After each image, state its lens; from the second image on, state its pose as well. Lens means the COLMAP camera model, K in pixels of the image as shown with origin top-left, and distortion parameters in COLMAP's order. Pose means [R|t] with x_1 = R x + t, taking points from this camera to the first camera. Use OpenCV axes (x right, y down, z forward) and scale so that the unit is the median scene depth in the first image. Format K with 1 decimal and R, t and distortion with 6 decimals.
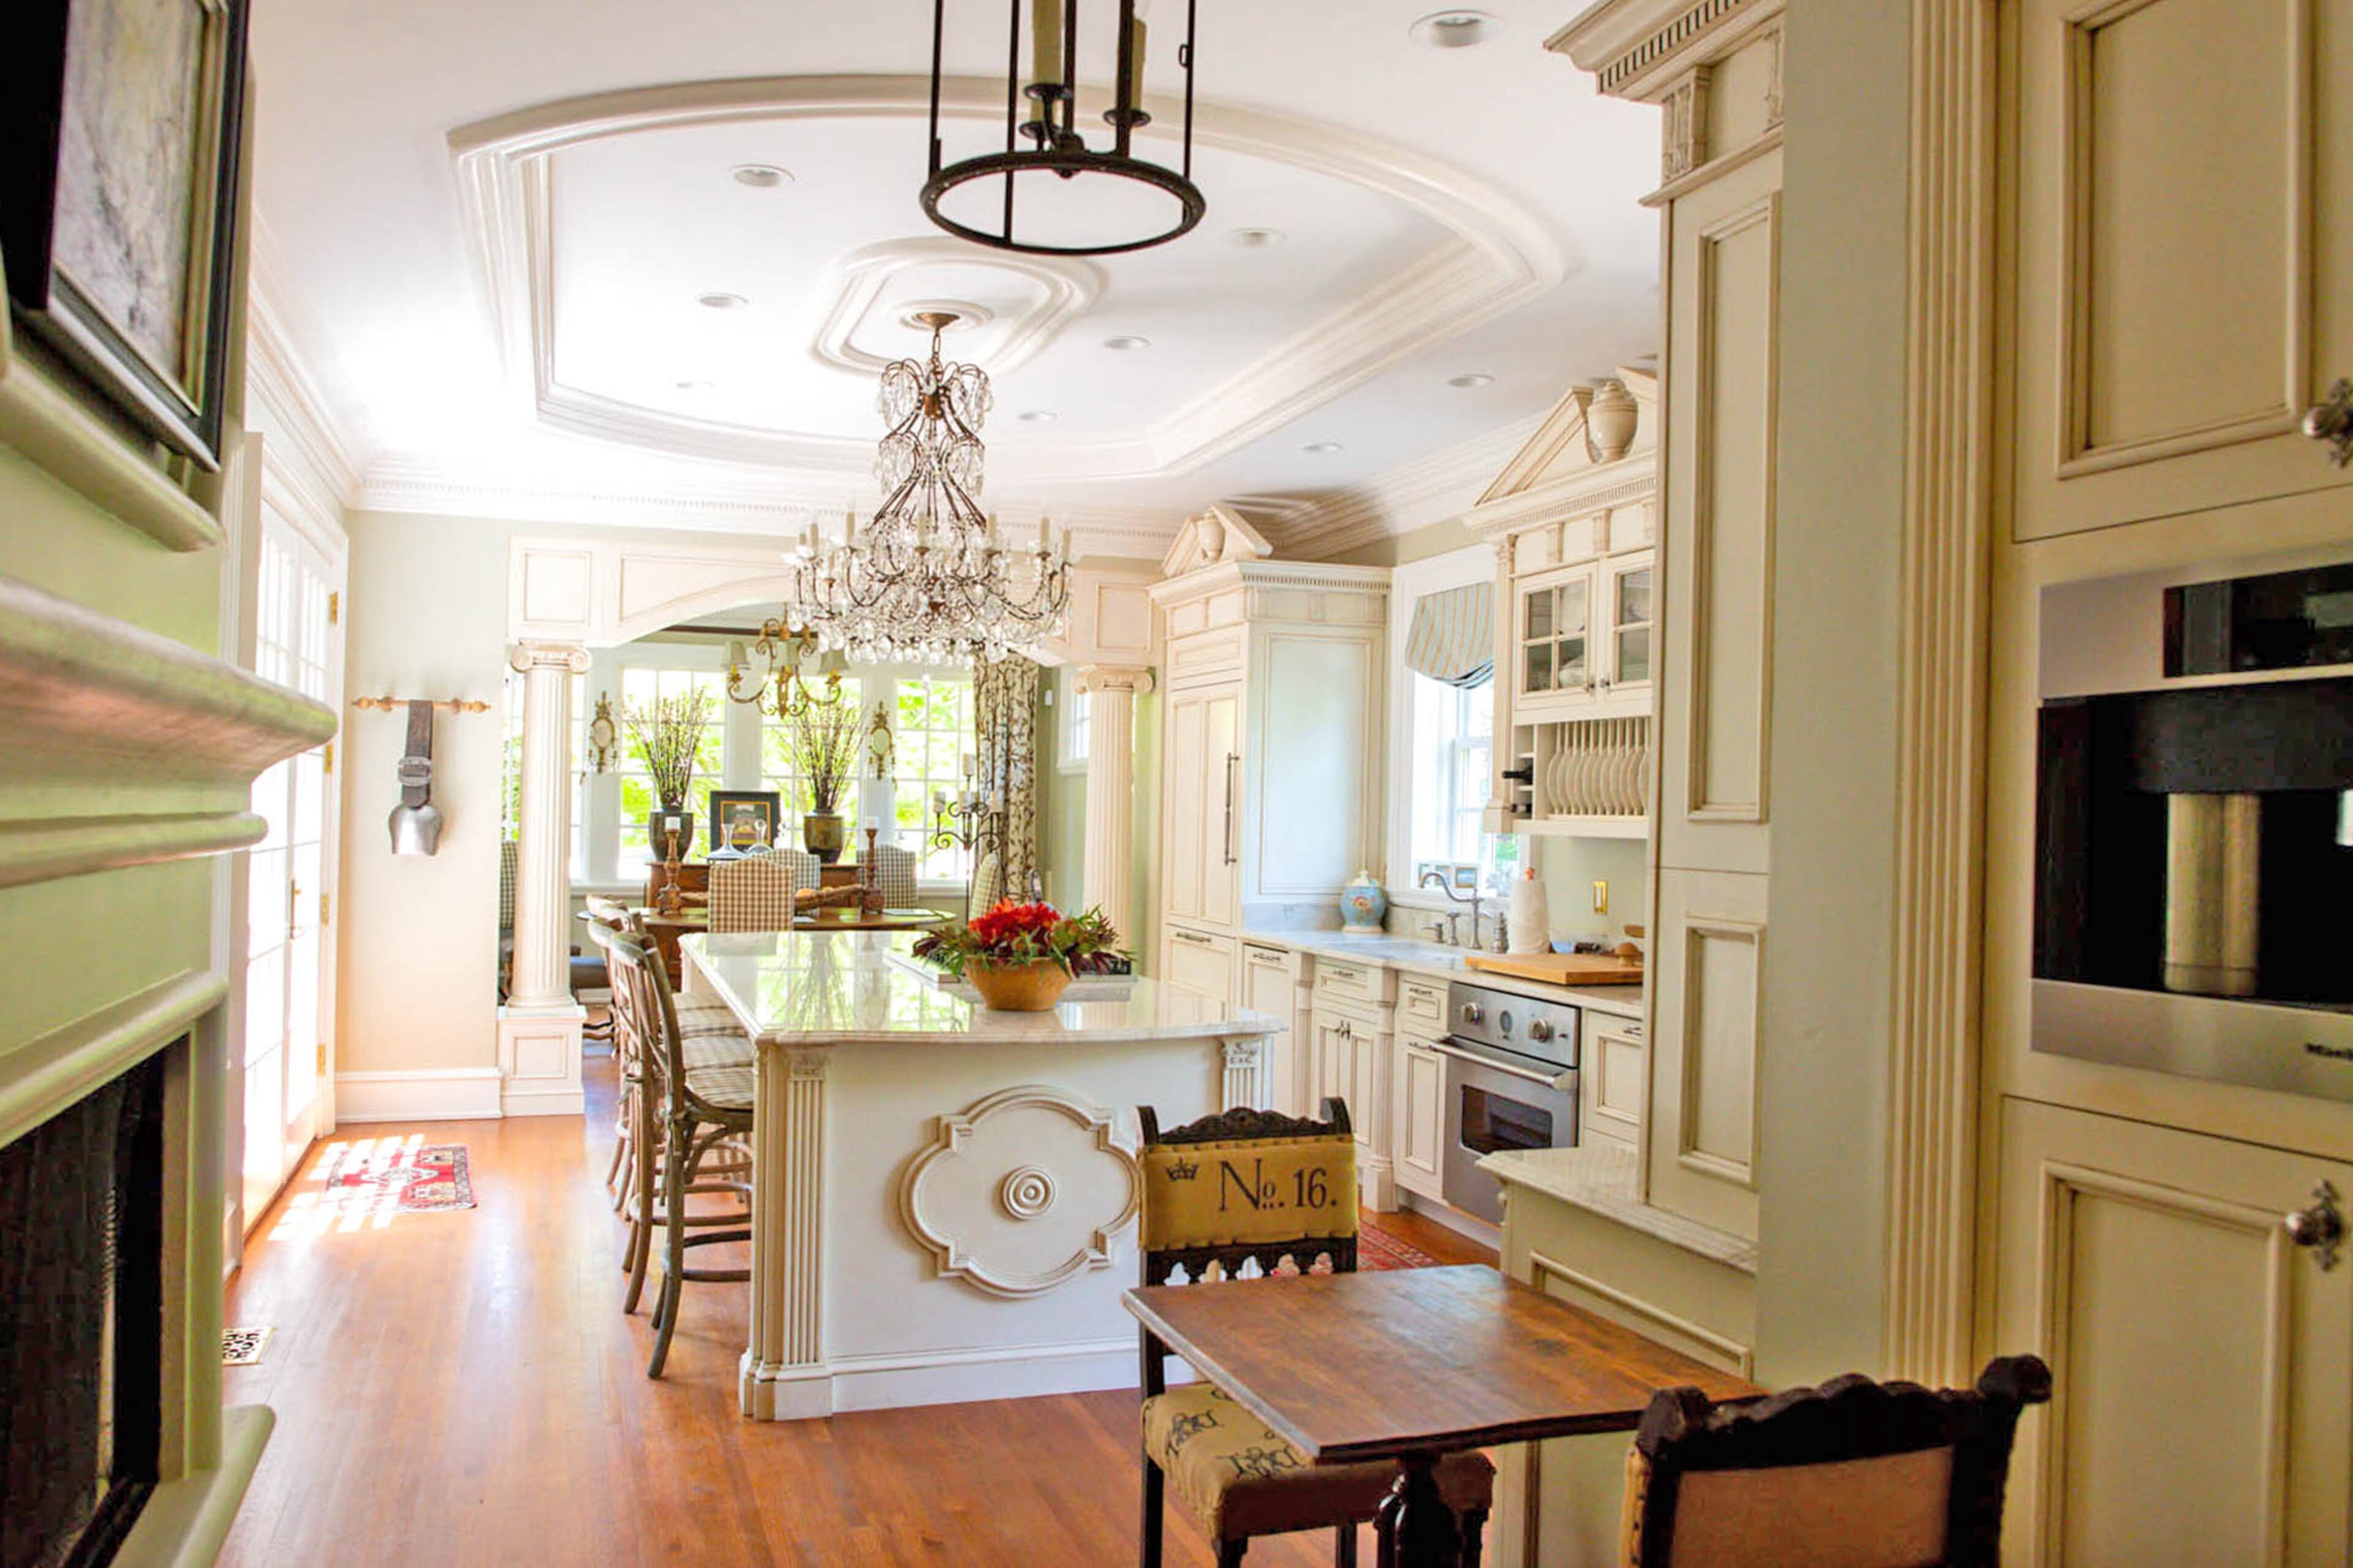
lens RADIAL K [[1777.8, 0, 1184.1], [0, 1777.8, 793.5], [0, 0, 1]] dist [0.007385, -0.001895]
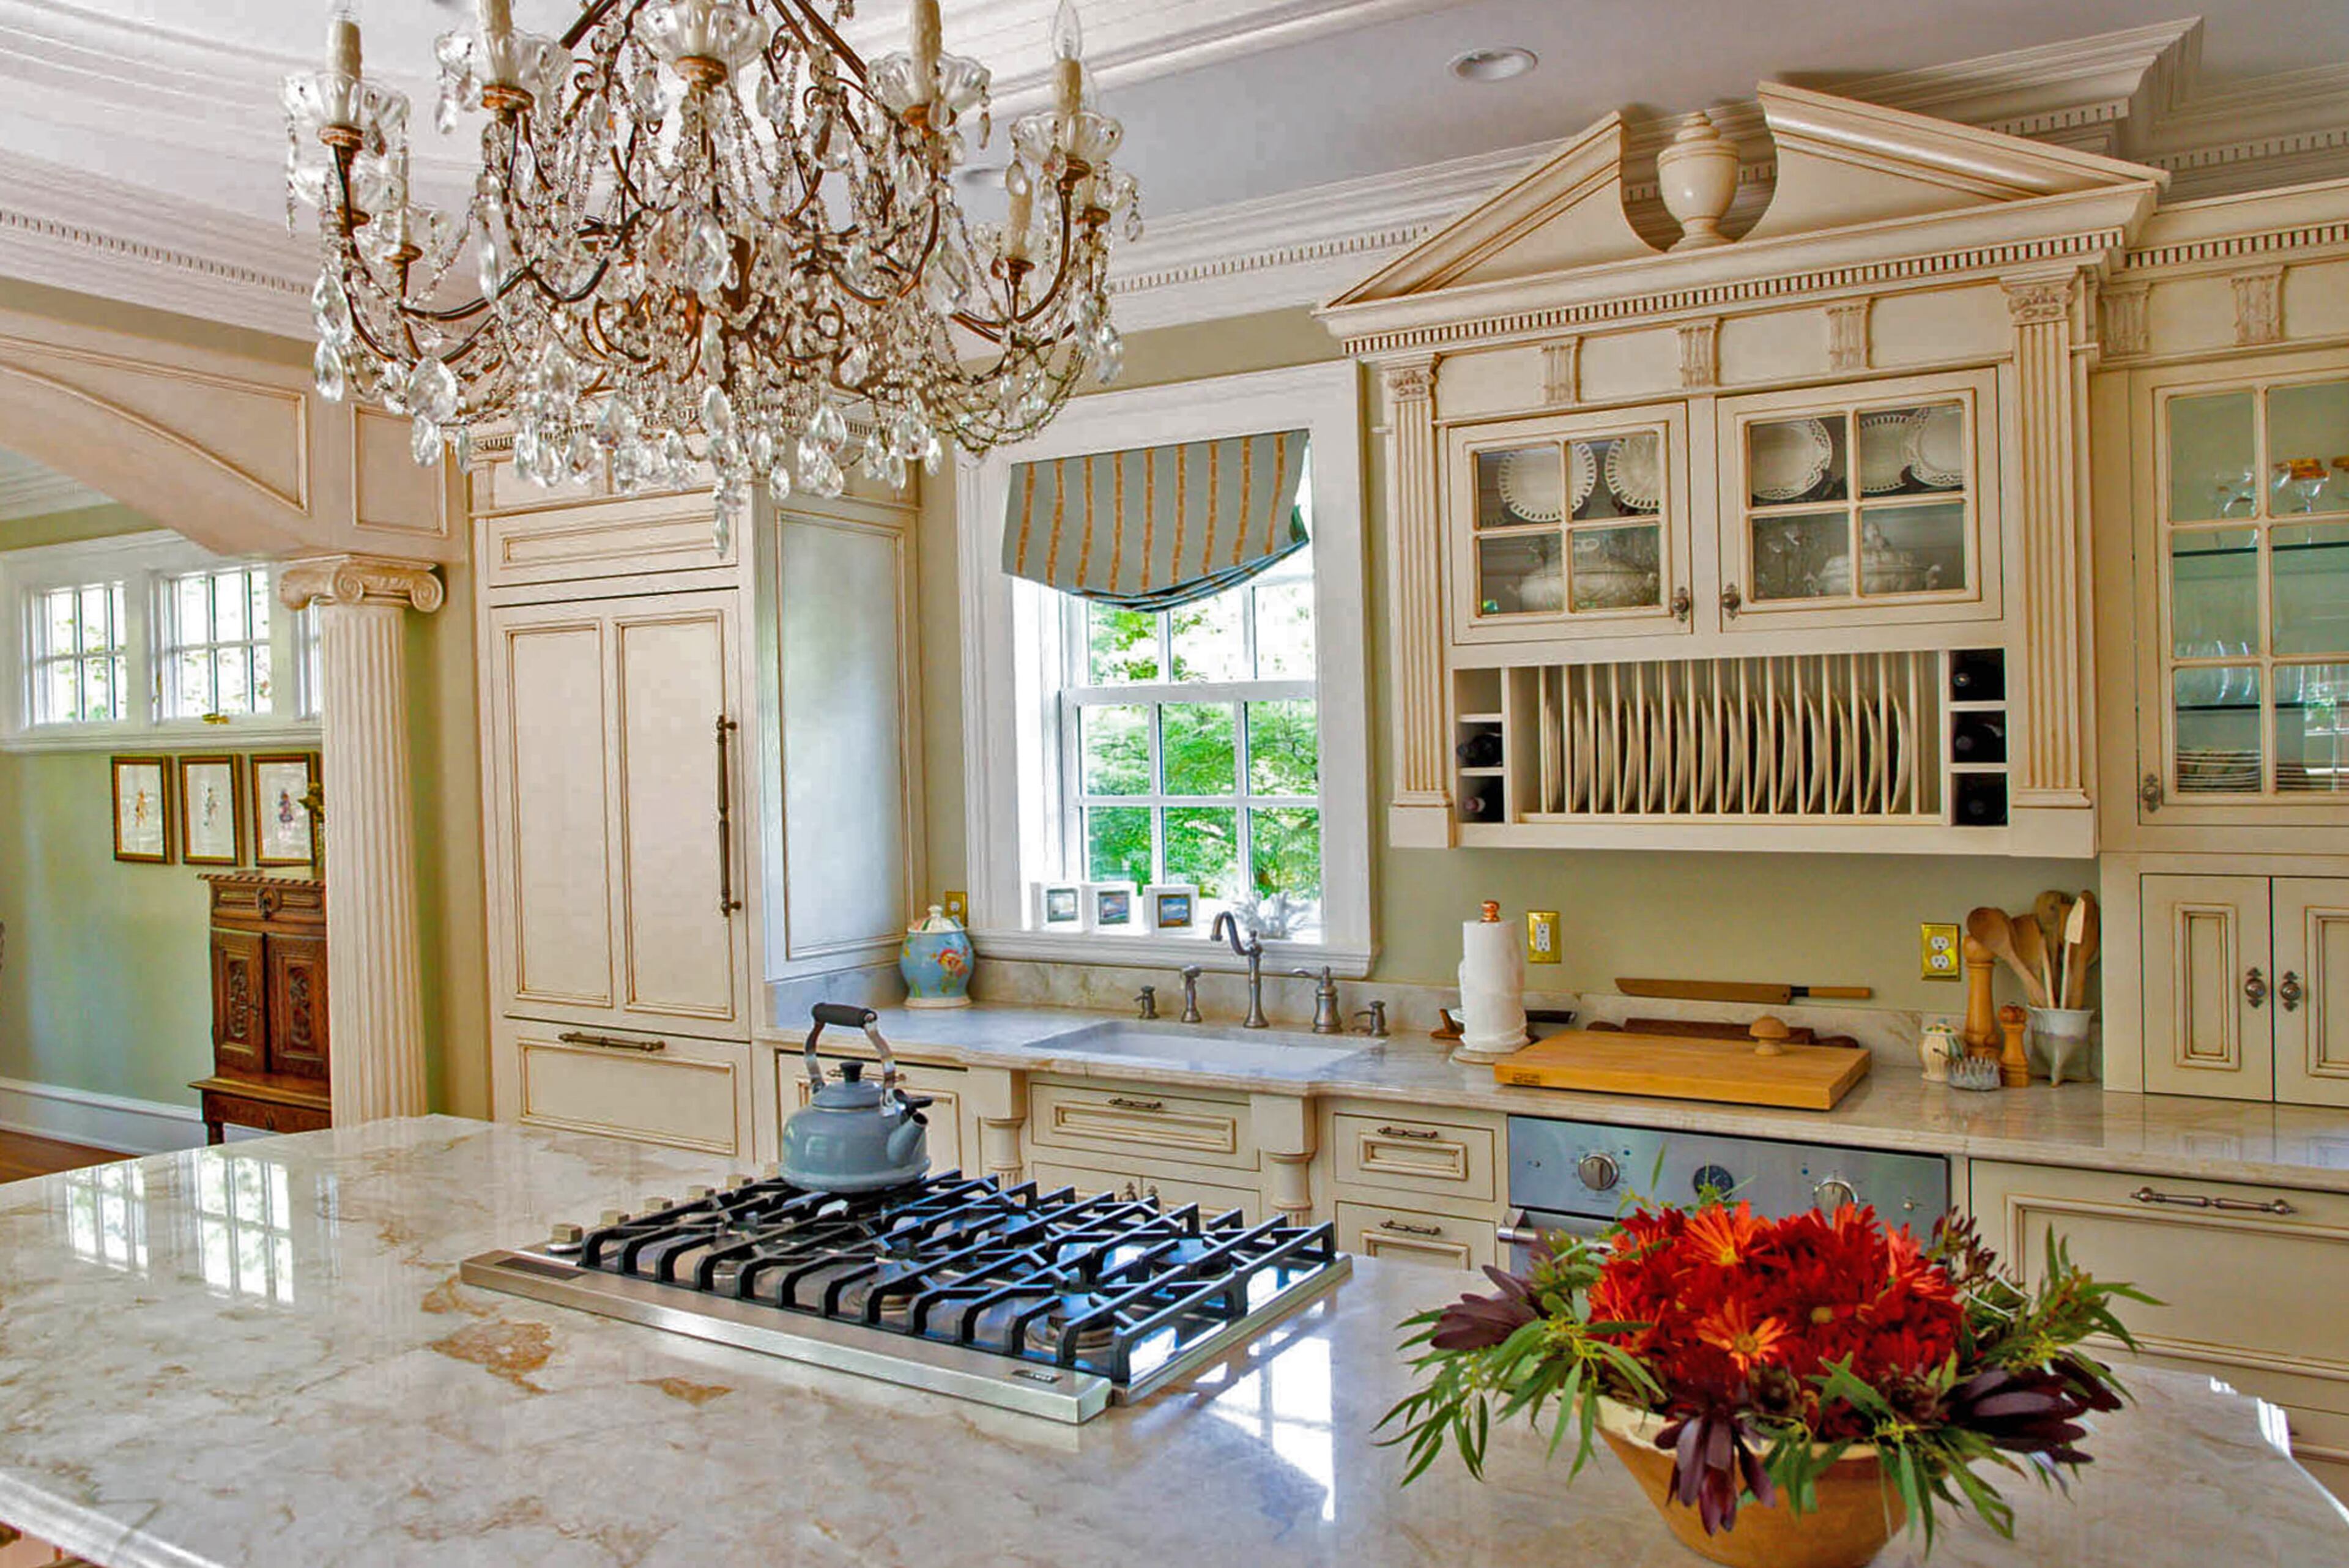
lens RADIAL K [[1774.9, 0, 1171.7], [0, 1774.9, 786.7], [0, 0, 1]] dist [0.007385, -0.001895]
pose [[0.773101, -0.034181, 0.633362, -0.226728], [0.020213, 0.999367, 0.029261, -0.014502], [-0.633961, -0.009819, 0.773302, 0.482767]]
